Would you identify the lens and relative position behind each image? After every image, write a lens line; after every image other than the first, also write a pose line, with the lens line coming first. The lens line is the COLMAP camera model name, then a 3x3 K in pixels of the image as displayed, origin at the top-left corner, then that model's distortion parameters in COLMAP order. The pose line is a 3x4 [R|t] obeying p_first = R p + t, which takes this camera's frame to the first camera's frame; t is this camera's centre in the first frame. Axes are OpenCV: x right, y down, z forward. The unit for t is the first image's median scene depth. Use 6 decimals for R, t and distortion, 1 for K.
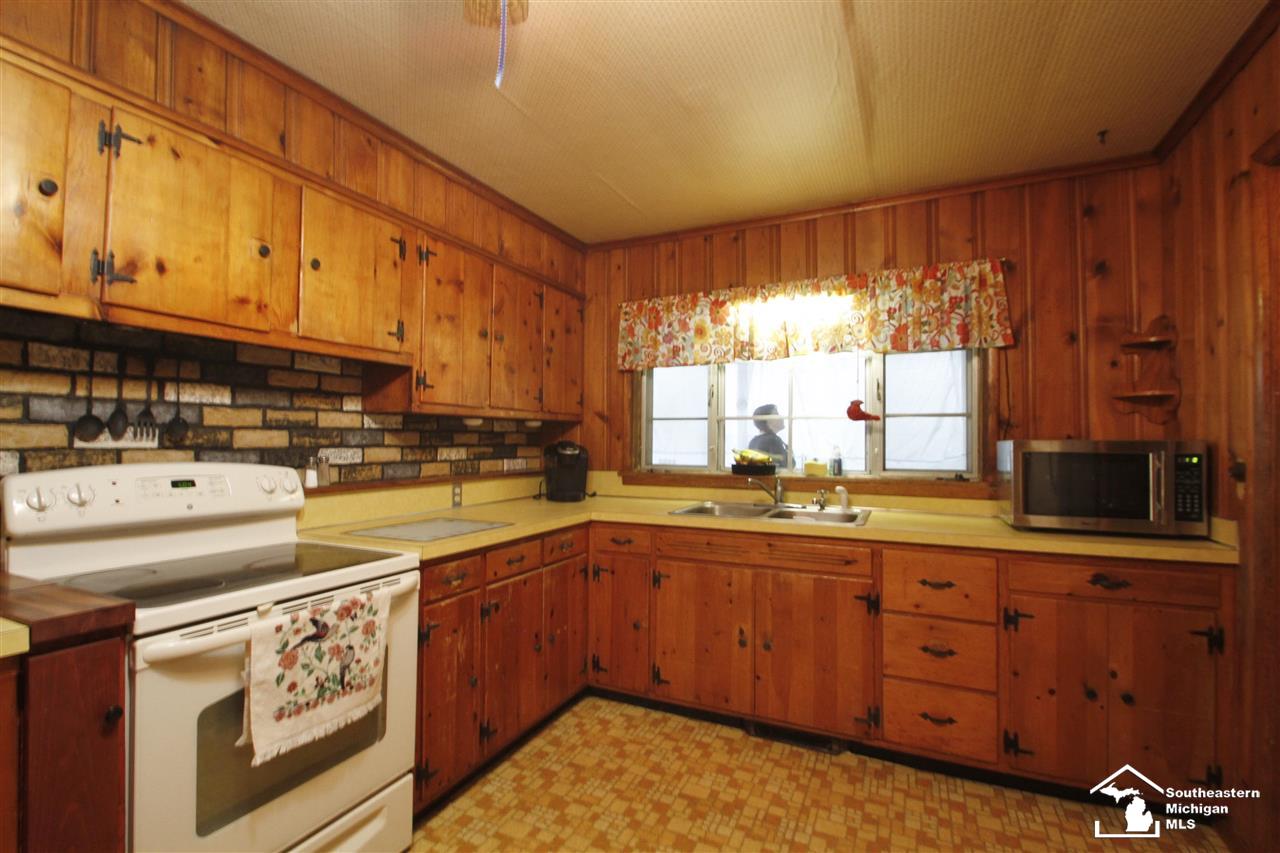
lens RADIAL K [[591.4, 0, 639.3], [0, 591.4, 429.4], [0, 0, 1]] dist [-0.004969, -0.001974]
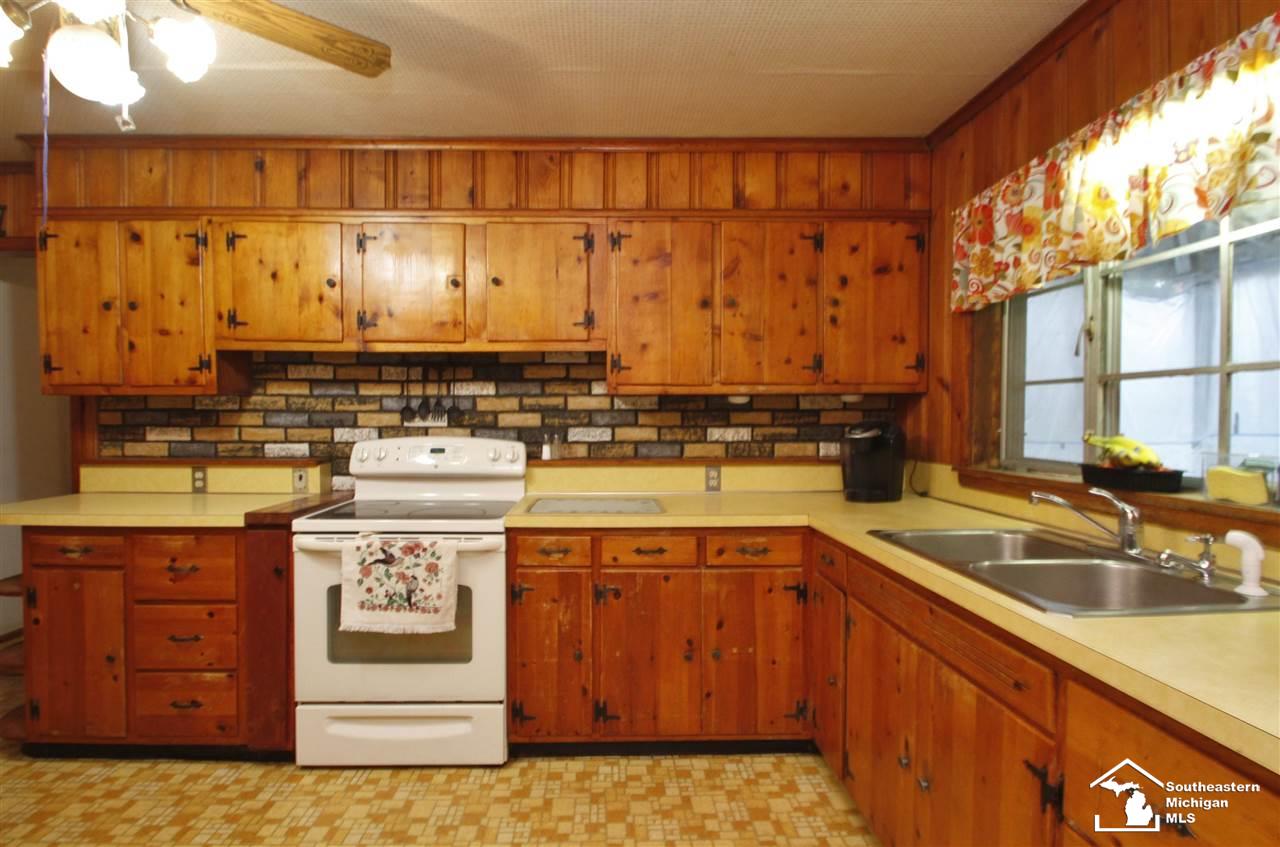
lens RADIAL K [[668.8, 0, 635.8], [0, 668.8, 425.8], [0, 0, 1]] dist [-0.016289, -0.002232]
pose [[0.442982, 0.010678, -0.896467, 0.742748], [0.022309, 0.999488, 0.022928, 0.000948], [0.896253, -0.030156, 0.442517, 0.540641]]
